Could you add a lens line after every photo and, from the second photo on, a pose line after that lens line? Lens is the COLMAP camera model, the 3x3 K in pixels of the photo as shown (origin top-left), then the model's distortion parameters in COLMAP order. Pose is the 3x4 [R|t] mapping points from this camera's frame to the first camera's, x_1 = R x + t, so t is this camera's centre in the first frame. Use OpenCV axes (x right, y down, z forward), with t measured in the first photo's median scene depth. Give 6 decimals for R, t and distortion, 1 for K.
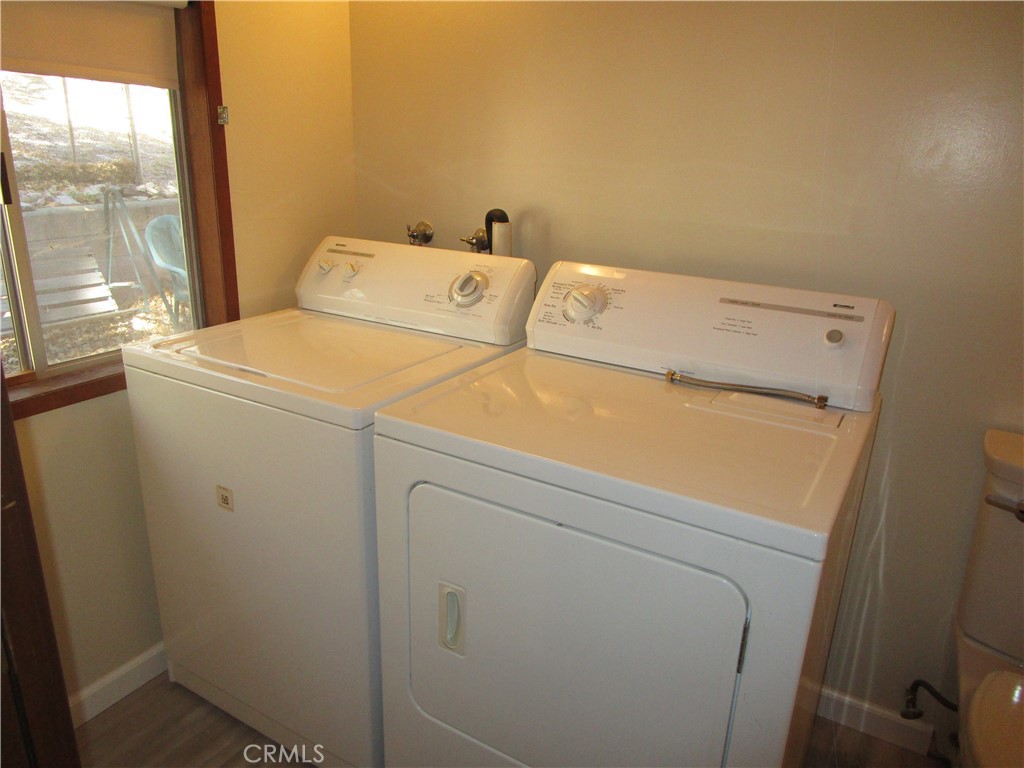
lens RADIAL K [[735.2, 0, 506.0], [0, 735.2, 384.0], [0, 0, 1]] dist [-0.017926, -0.001426]
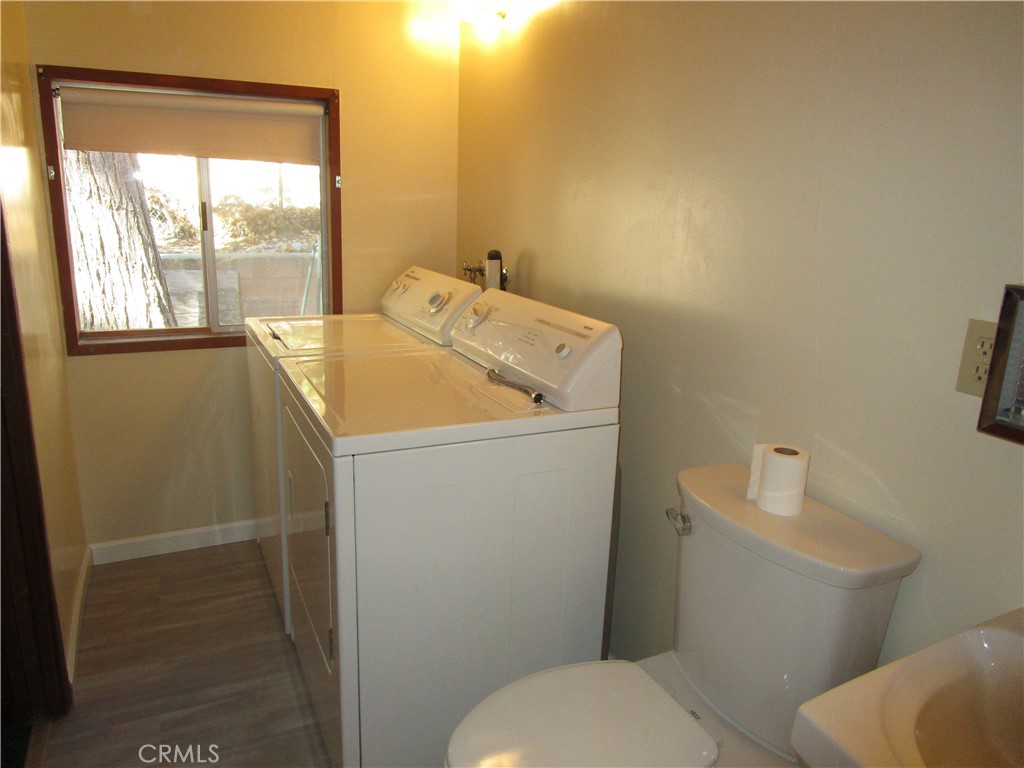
lens RADIAL K [[735.2, 0, 506.0], [0, 735.2, 384.0], [0, 0, 1]] dist [-0.017926, -0.001426]
pose [[0.830172, 0.131108, -0.541871, 0.779726], [-0.175157, 0.984076, -0.030248, 0.033190], [0.529277, 0.120024, 0.839917, -0.049123]]
